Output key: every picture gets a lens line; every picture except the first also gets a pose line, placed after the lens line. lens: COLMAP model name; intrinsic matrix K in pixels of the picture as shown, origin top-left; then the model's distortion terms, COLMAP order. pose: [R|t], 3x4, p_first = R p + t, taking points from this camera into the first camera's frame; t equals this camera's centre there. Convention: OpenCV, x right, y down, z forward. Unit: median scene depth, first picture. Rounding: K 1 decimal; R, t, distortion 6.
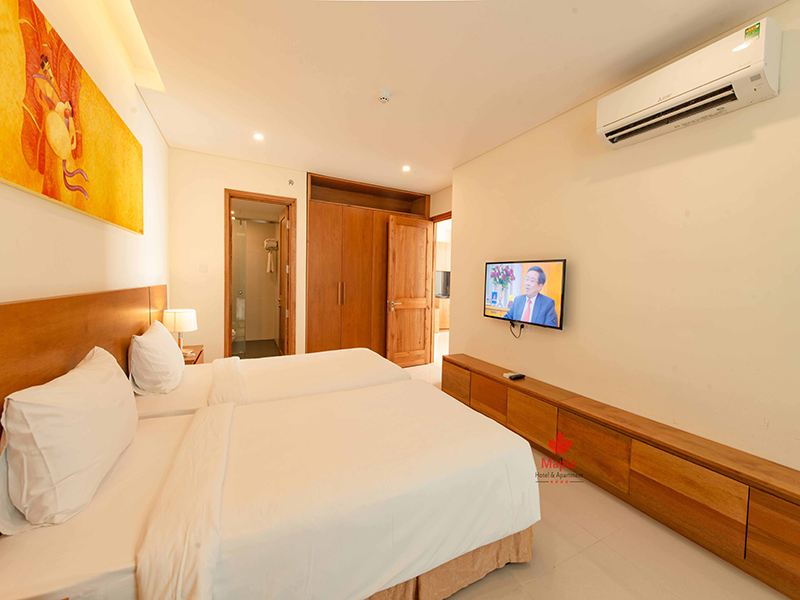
lens RADIAL K [[318.2, 0, 402.0], [0, 318.2, 295.3], [0, 0, 1]] dist [0.014482, -0.000578]
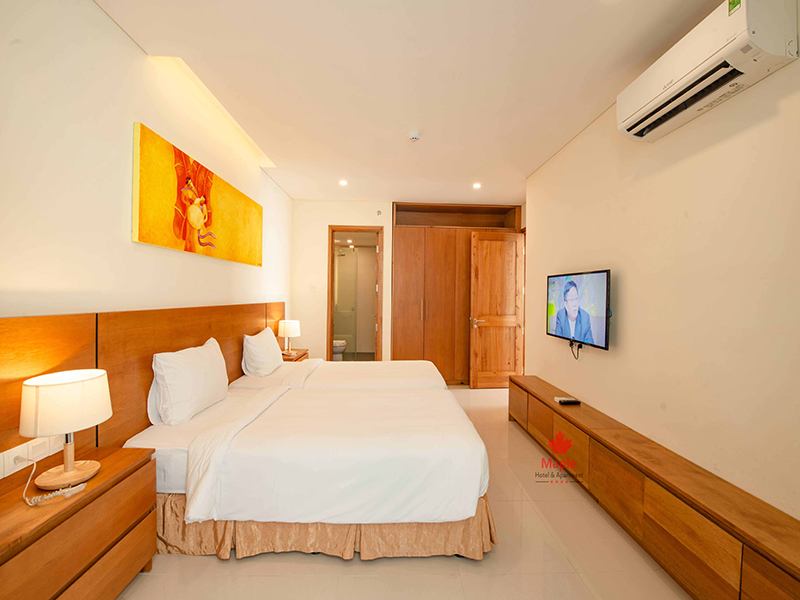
lens RADIAL K [[343.2, 0, 400.0], [0, 343.2, 300.0], [0, 0, 1]] dist [-0.000375, -0.000101]
pose [[0.899286, -0.008183, -0.437284, 0.340335], [-0.011182, 0.999068, -0.041692, 0.013812], [0.437217, 0.042383, 0.898357, -0.082242]]
